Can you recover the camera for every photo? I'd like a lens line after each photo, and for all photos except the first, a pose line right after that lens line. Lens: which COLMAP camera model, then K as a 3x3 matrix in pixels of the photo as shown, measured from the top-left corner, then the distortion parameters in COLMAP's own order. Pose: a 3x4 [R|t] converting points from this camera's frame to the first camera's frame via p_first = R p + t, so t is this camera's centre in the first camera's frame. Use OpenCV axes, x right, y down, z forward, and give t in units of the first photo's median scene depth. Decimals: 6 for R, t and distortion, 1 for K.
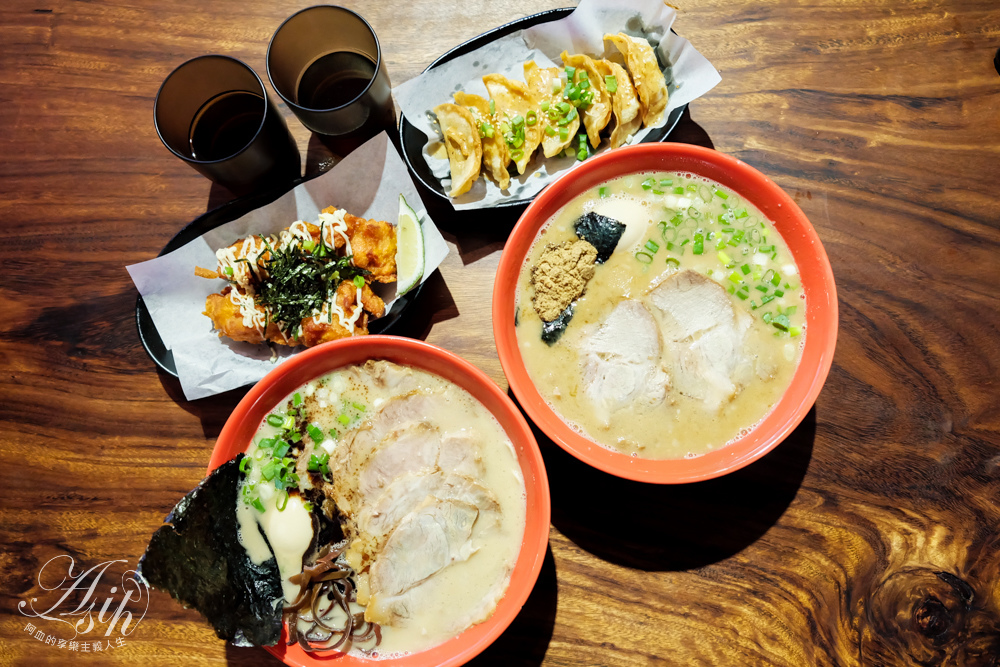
lens RADIAL K [[796.2, 0, 500.0], [0, 796.2, 333.5], [0, 0, 1]] dist [-0.001351, -0.002137]
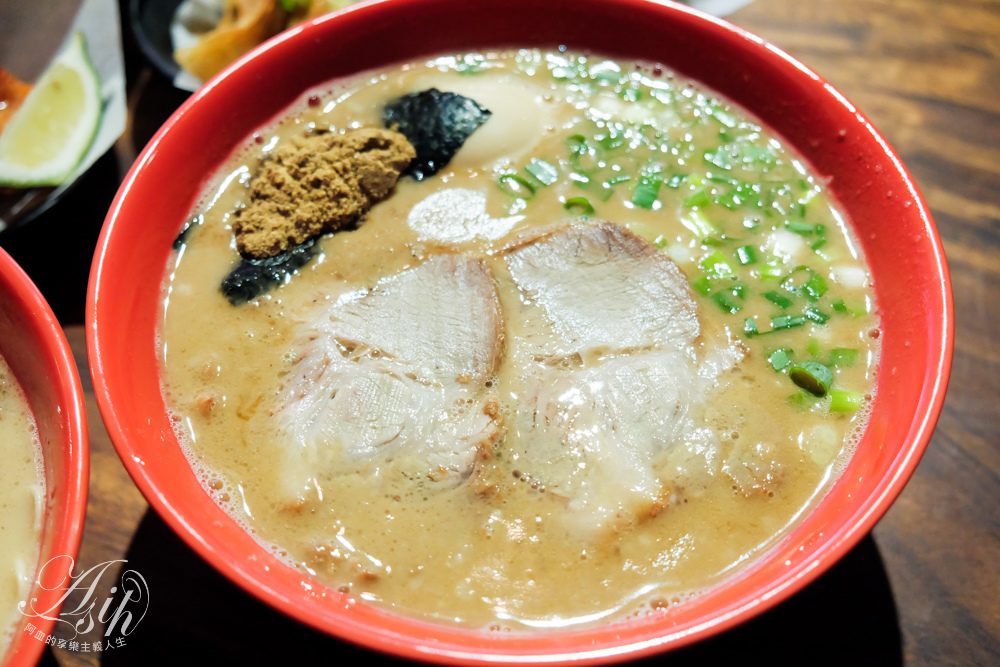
lens RADIAL K [[1278.4, 0, 500.0], [0, 1278.4, 333.5], [0, 0, 1]] dist [-0.069942, 0.019114]
pose [[0.968911, 0.212927, -0.125993, 0.278305], [-0.247214, 0.853538, -0.458649, 0.292060], [0.009881, 0.475537, 0.879640, 0.437790]]
